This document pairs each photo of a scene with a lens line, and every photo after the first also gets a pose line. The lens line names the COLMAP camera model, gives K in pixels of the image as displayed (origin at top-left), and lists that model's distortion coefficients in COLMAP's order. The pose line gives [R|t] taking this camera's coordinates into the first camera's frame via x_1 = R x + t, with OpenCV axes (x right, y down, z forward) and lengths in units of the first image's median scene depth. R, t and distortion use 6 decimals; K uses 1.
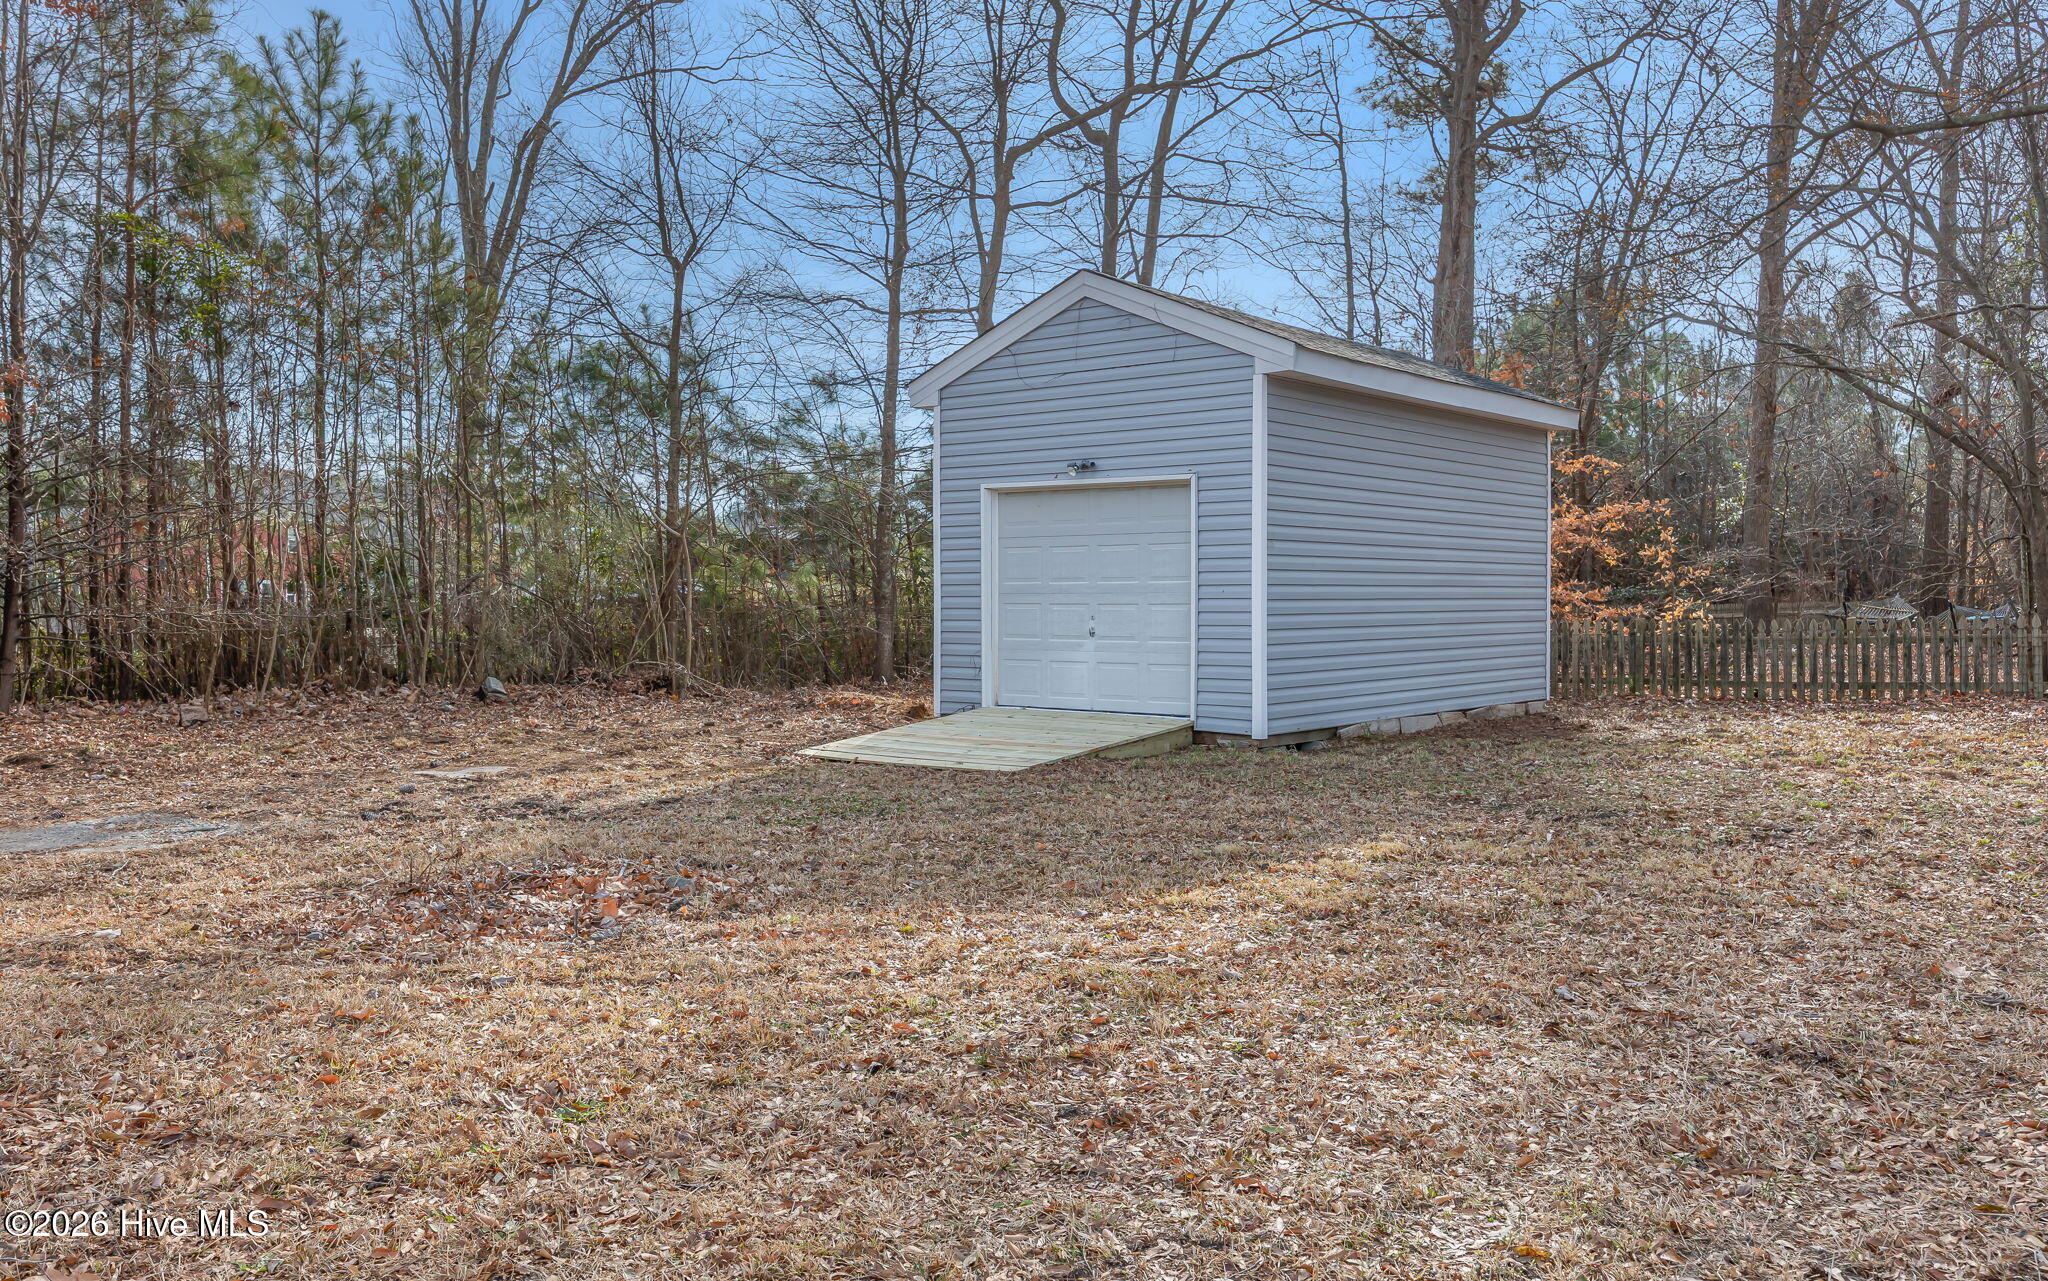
lens RADIAL K [[1659.6, 0, 1024.0], [0, 1659.6, 640.5], [0, 0, 1]] dist [0.000485, 0.000146]
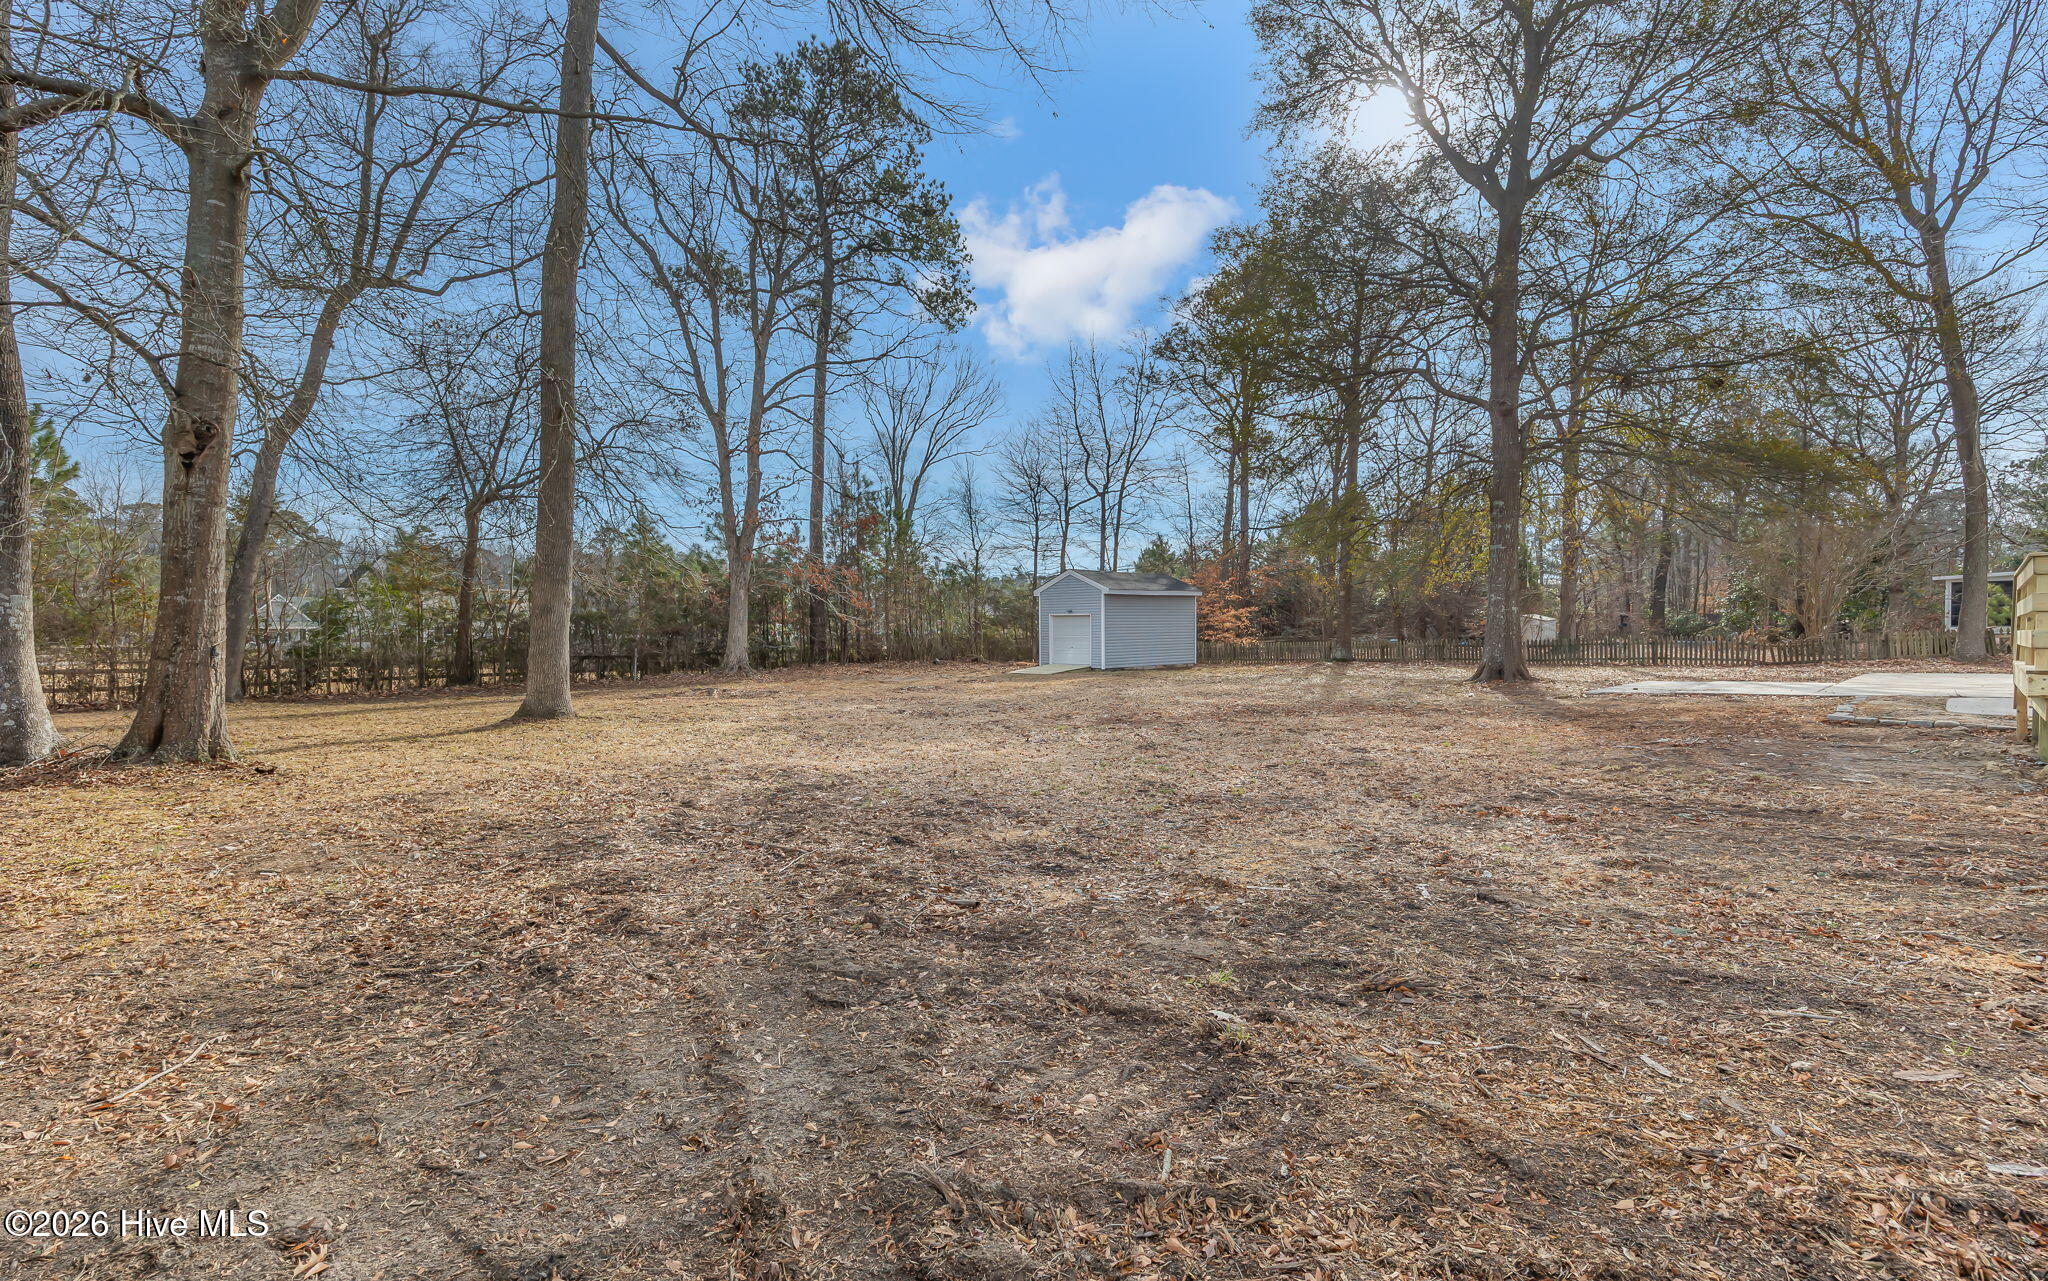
lens RADIAL K [[868.1, 0, 1024.0], [0, 868.1, 640.5], [0, 0, 1]] dist [0.001153, 0.000077]
pose [[0.994015, -0.004430, -0.109156, 0.096398], [0.004530, 0.999990, 0.000668, -0.017431], [0.109152, -0.001159, 0.994024, -0.831980]]
